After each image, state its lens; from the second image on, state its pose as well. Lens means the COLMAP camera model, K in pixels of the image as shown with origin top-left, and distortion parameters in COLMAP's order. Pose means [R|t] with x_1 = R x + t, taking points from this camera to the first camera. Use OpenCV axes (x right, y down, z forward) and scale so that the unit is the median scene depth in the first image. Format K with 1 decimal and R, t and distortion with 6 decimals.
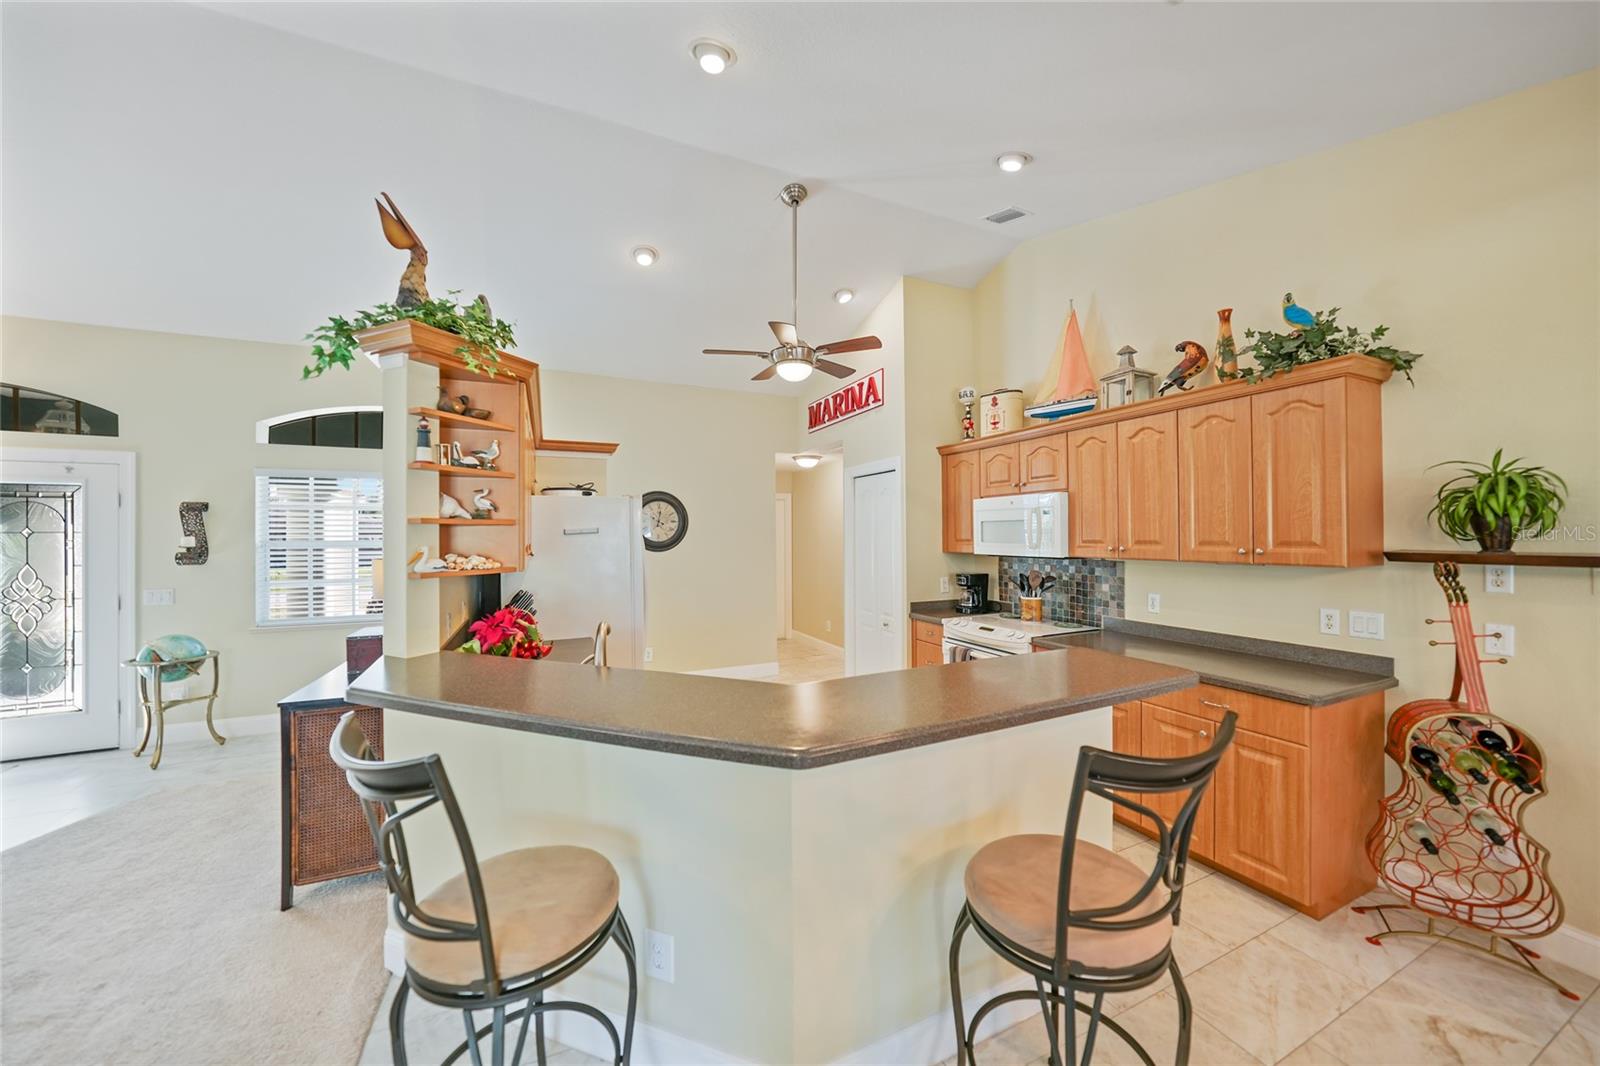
lens RADIAL K [[559.6, 0, 804.7], [0, 559.6, 532.0], [0, 0, 1]] dist [-0.016639, 0.003123]
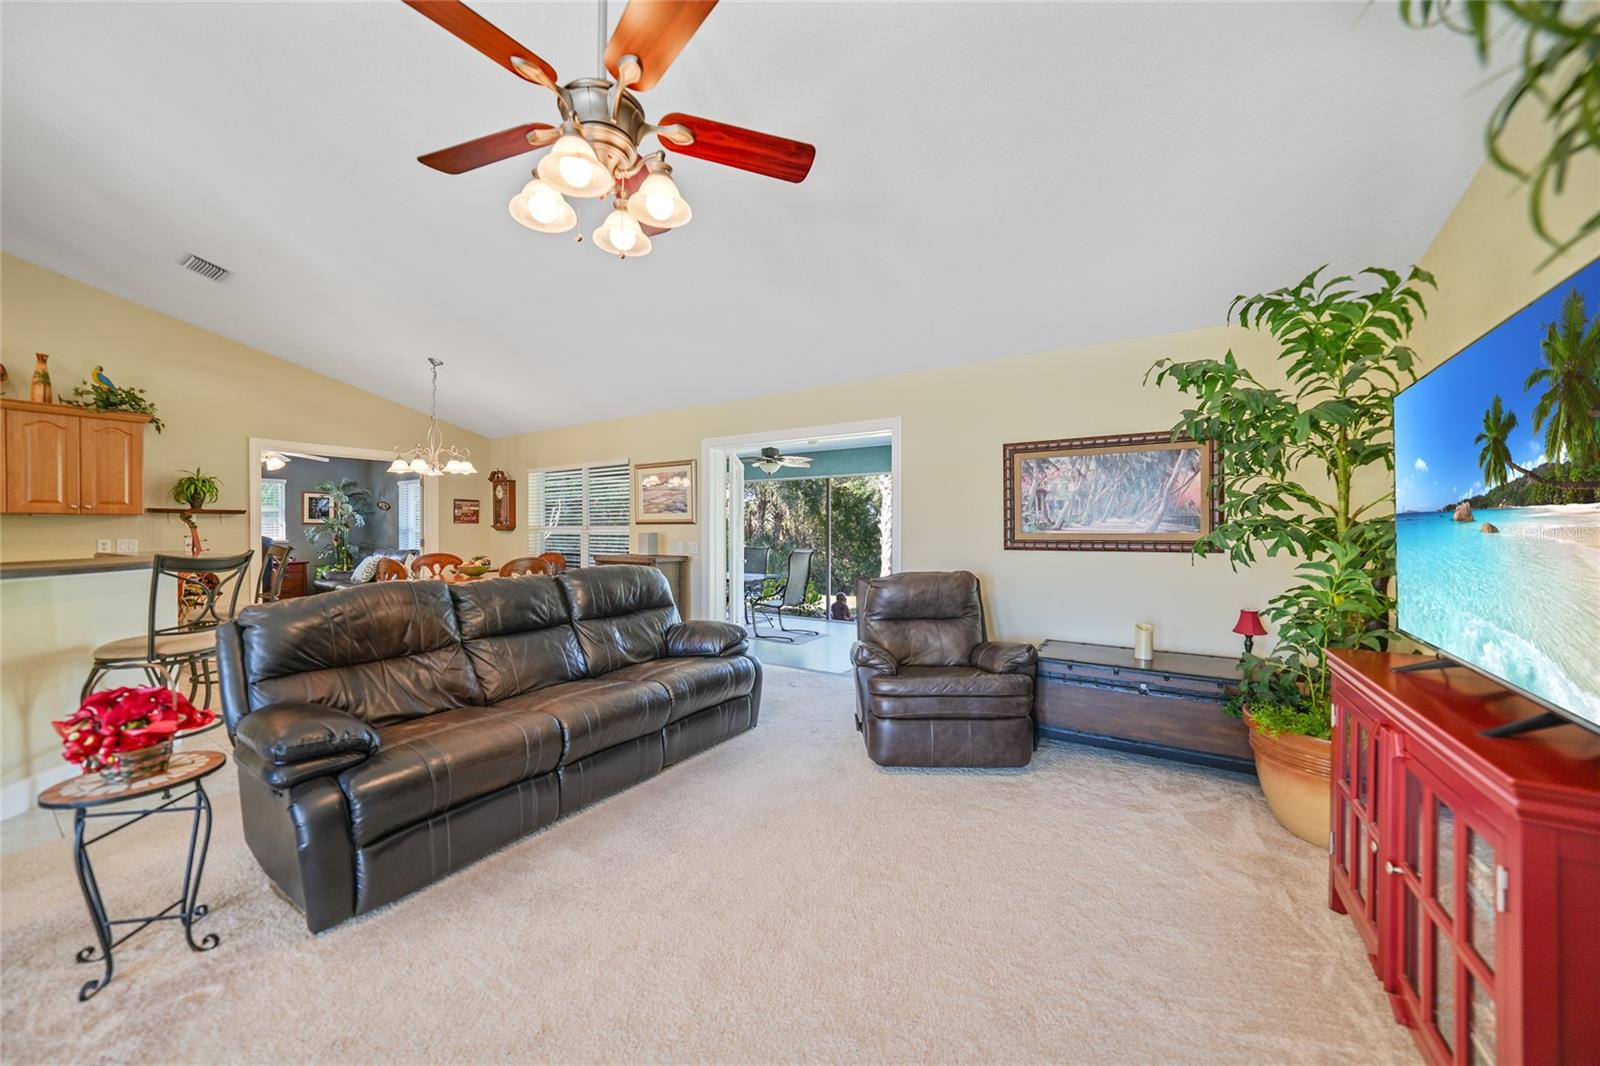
lens RADIAL K [[559.6, 0, 799.4], [0, 559.6, 533.9], [0, 0, 1]] dist [-0.016639, 0.003123]
pose [[-0.545328, 0.000006, 0.838223, -1.219901], [0.000120, 1.000000, 0.000071, 0.077533], [-0.838223, 0.000139, -0.545328, 0.026639]]
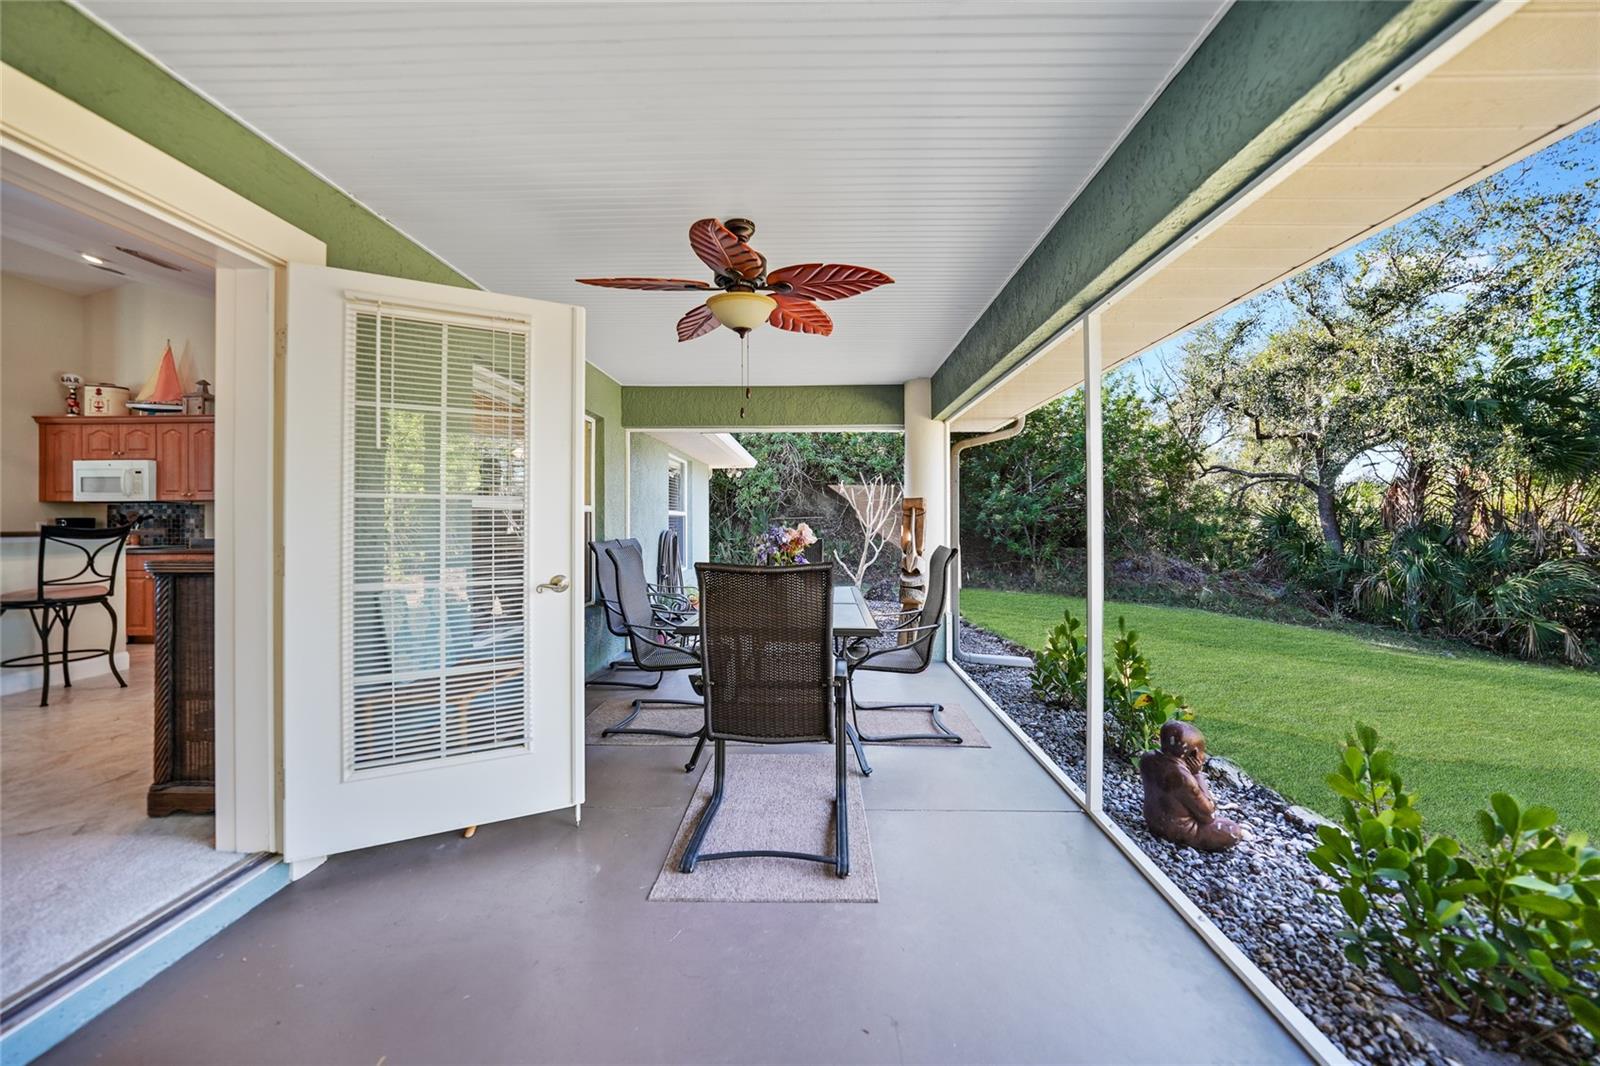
lens RADIAL K [[559.6, 0, 807.6], [0, 559.6, 514.7], [0, 0, 1]] dist [-0.016639, 0.003123]
pose [[0.425284, 0.009957, 0.905005, -0.149490], [-0.003545, 0.999950, -0.009335, 0.083281], [-0.905053, 0.000762, 0.425298, -1.244350]]
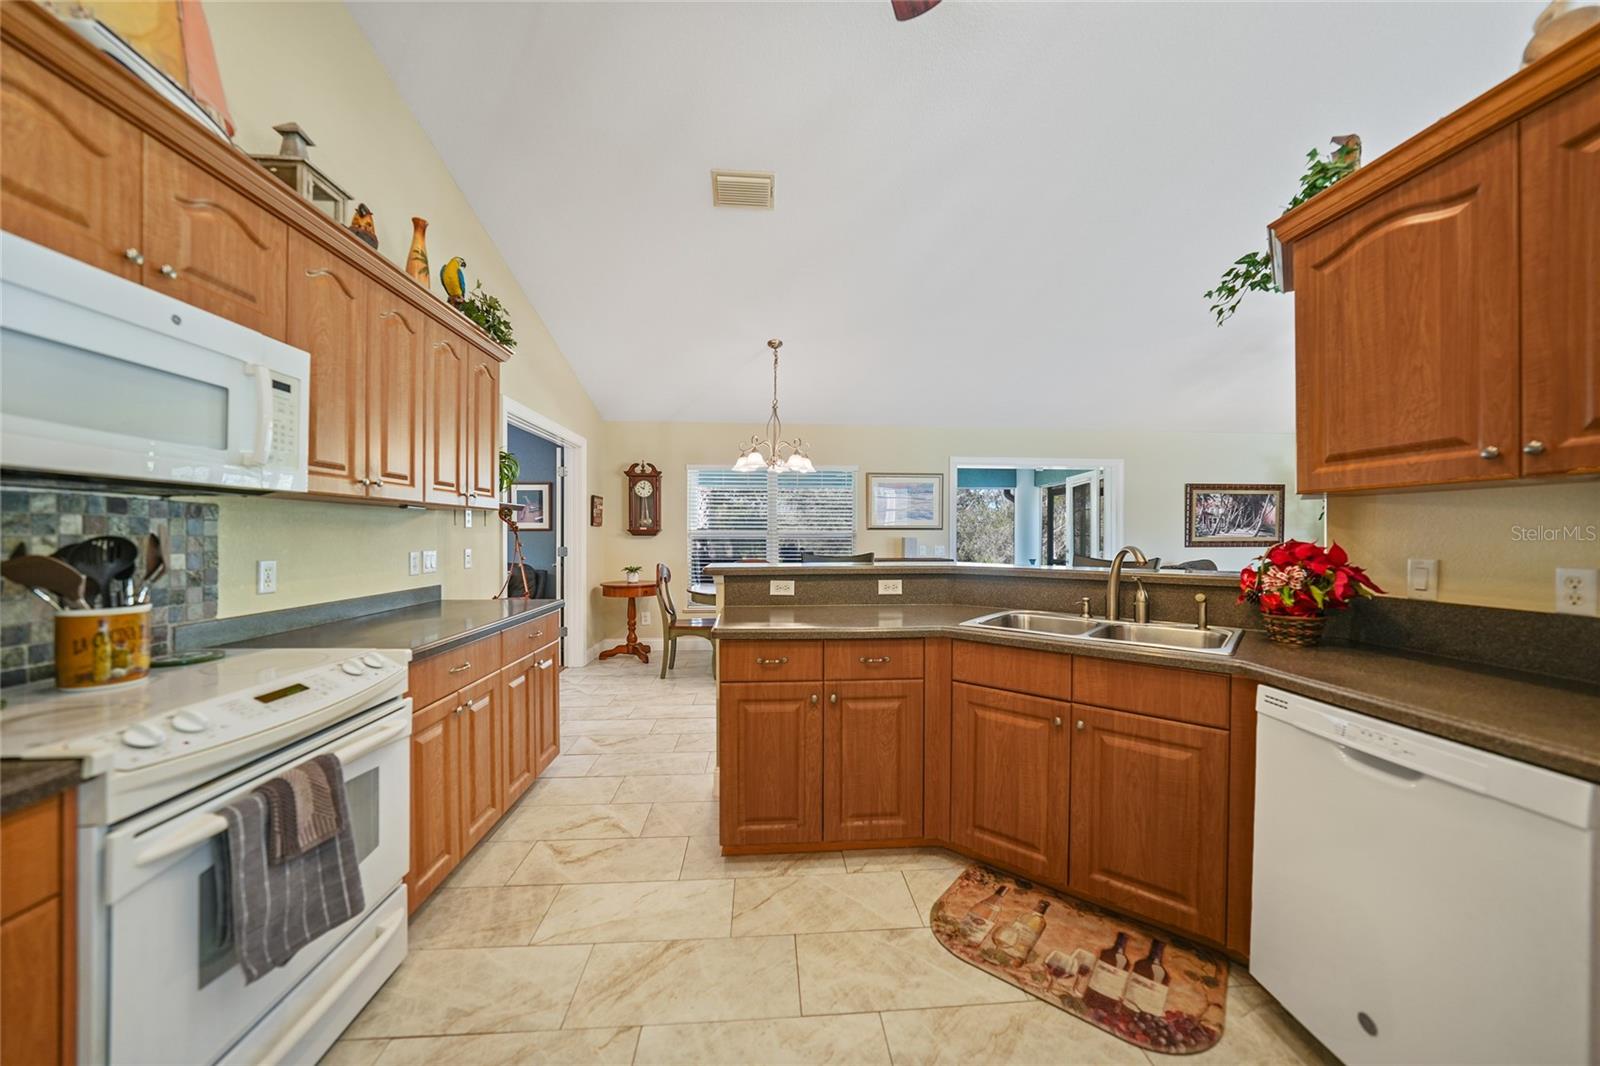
lens RADIAL K [[559.6, 0, 806.2], [0, 559.6, 536.0], [0, 0, 1]] dist [-0.016639, 0.003123]
pose [[-0.936738, 0.004664, 0.350000, -0.081470], [0.003293, 0.999984, -0.004511, 0.077045], [-0.350015, -0.003073, -0.936739, 1.145209]]
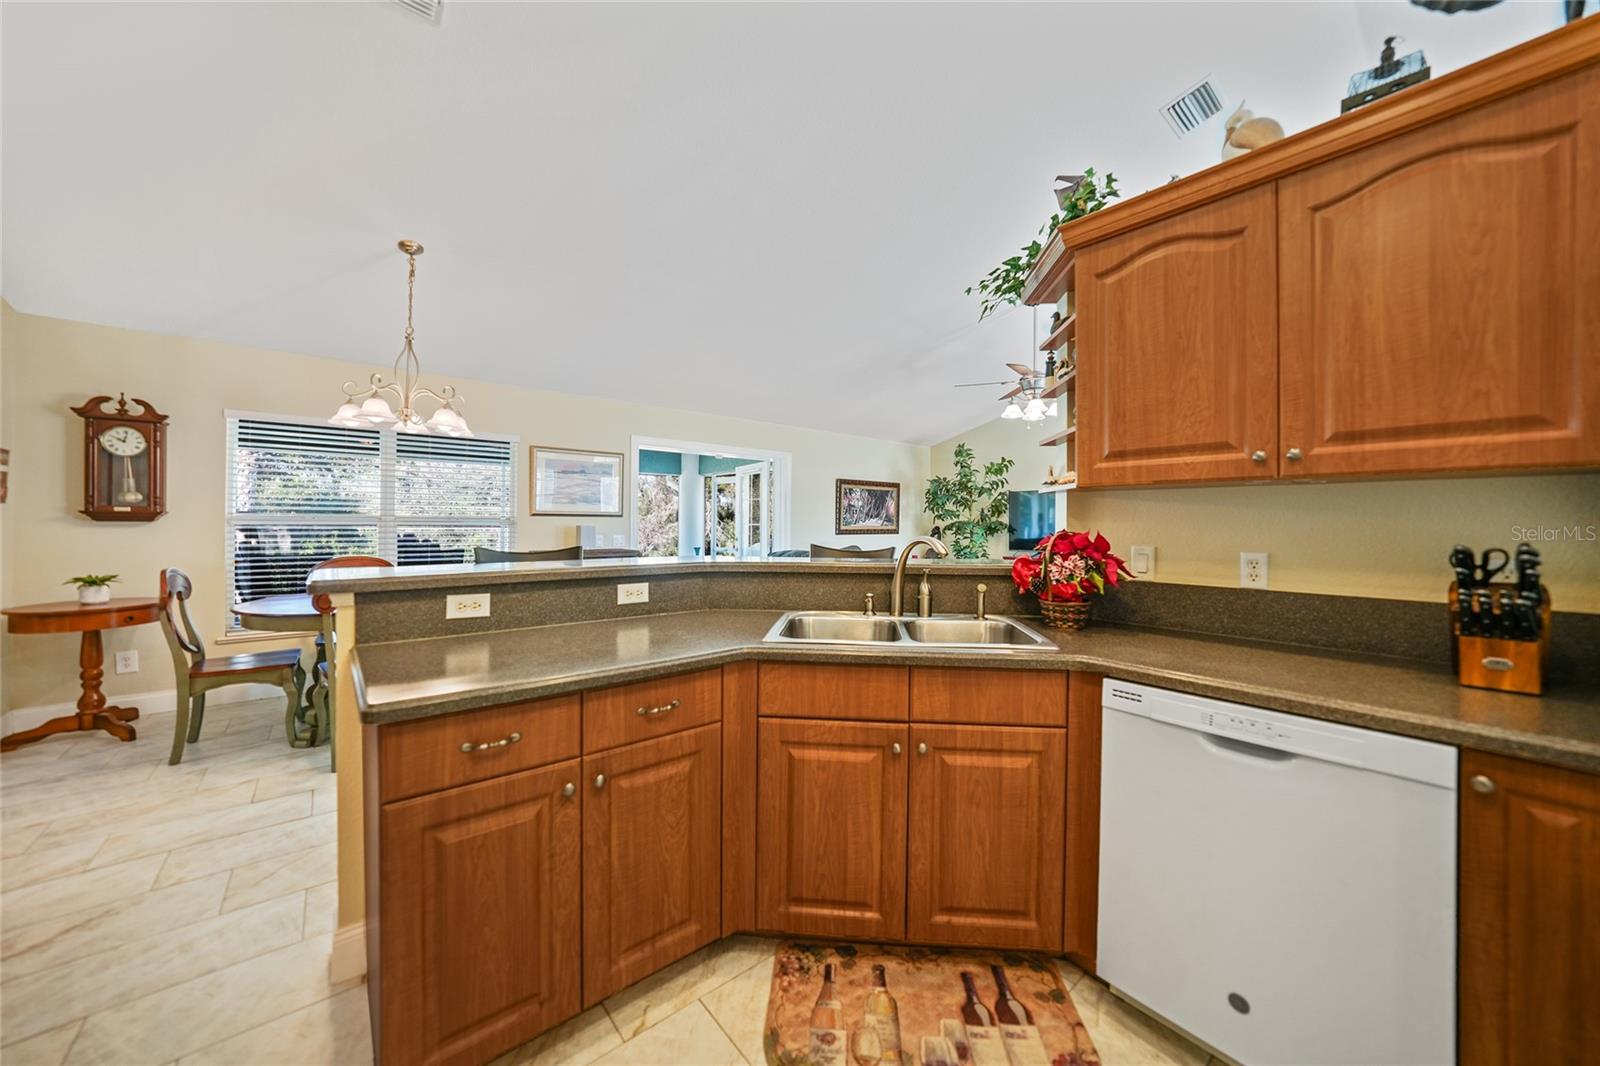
lens RADIAL K [[559.6, 0, 794.1], [0, 559.6, 522.9], [0, 0, 1]] dist [-0.016639, 0.003123]
pose [[-0.966982, 0.000707, -0.254844, 0.061415], [0.001847, 0.999989, -0.004237, 0.074627], [0.254838, -0.004568, -0.966973, 0.985755]]
